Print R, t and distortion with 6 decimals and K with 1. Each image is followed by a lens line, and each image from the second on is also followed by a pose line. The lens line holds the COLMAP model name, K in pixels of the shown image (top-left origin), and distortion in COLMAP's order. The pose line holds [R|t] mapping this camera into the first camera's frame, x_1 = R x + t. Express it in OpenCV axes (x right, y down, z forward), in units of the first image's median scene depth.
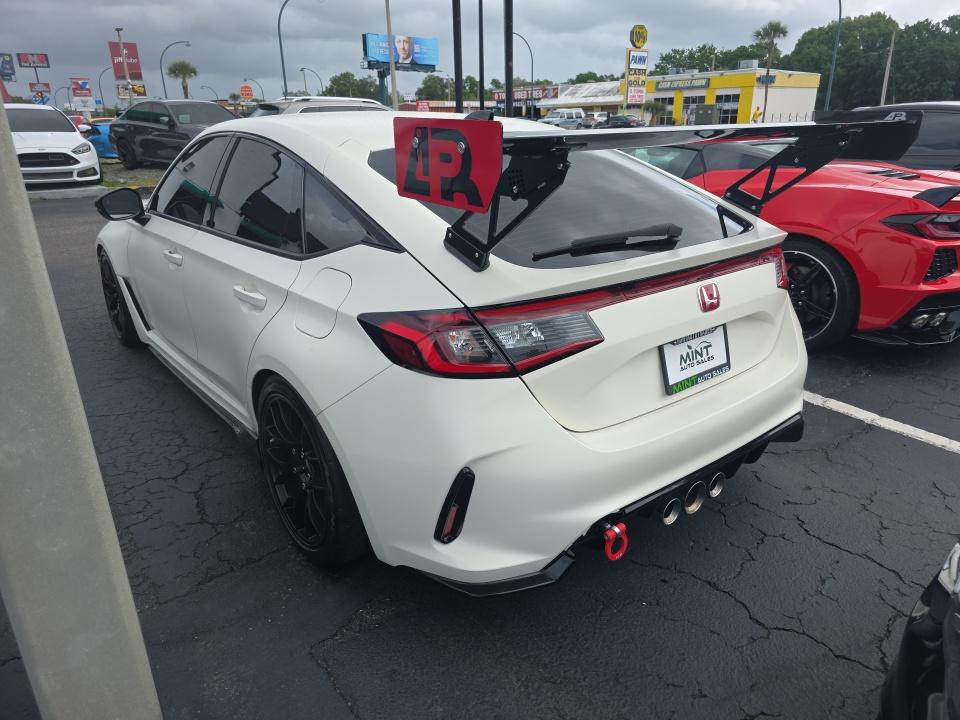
lens RADIAL K [[652.2, 0, 483.1], [0, 652.2, 371.3], [0, 0, 1]] dist [0.038422, -0.030996]
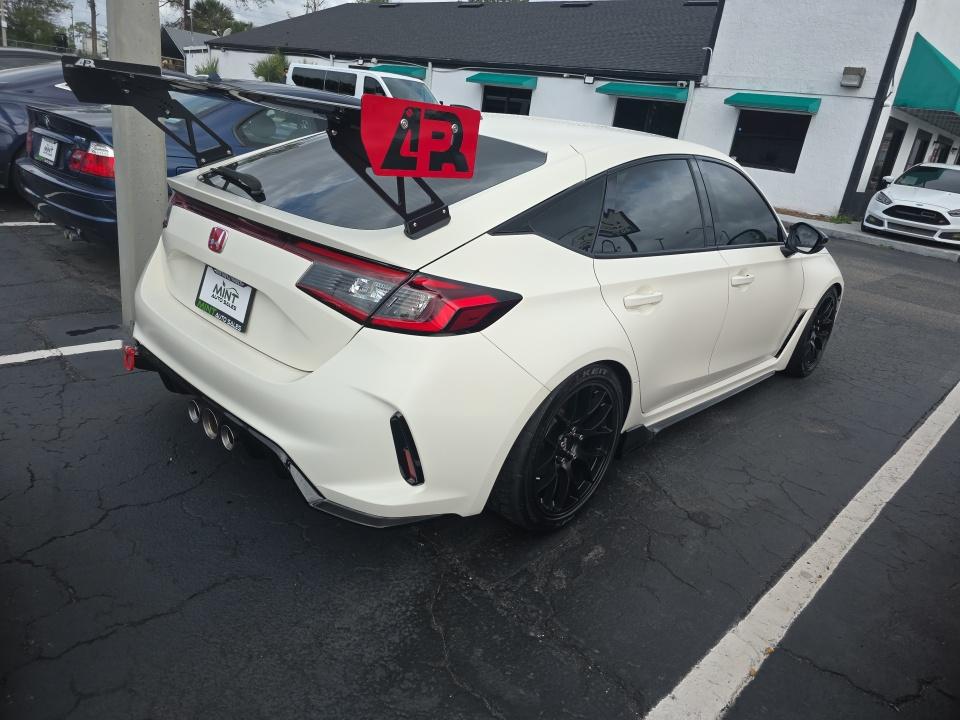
lens RADIAL K [[652.2, 0, 483.1], [0, 652.2, 371.3], [0, 0, 1]] dist [0.038422, -0.030996]
pose [[0.126852, 0.379265, -0.916552, 1.246765], [-0.474582, 0.834600, 0.279671, -0.373002], [0.871023, 0.399502, 0.285862, 0.964401]]
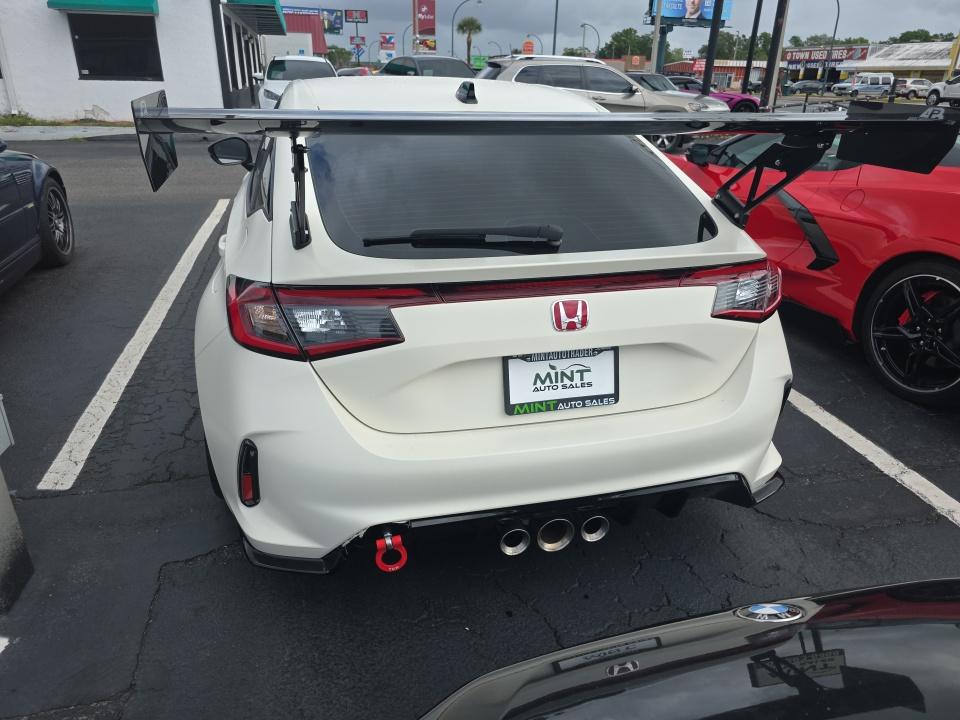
lens RADIAL K [[649.3, 0, 480.0], [0, 649.3, 360.0], [0, 0, 1]] dist [0.048722, -0.042898]
pose [[0.913484, 0.191255, -0.359123, 0.461818], [-0.175901, 0.981524, 0.075294, -0.081590], [0.366888, -0.005610, 0.930248, 0.130966]]
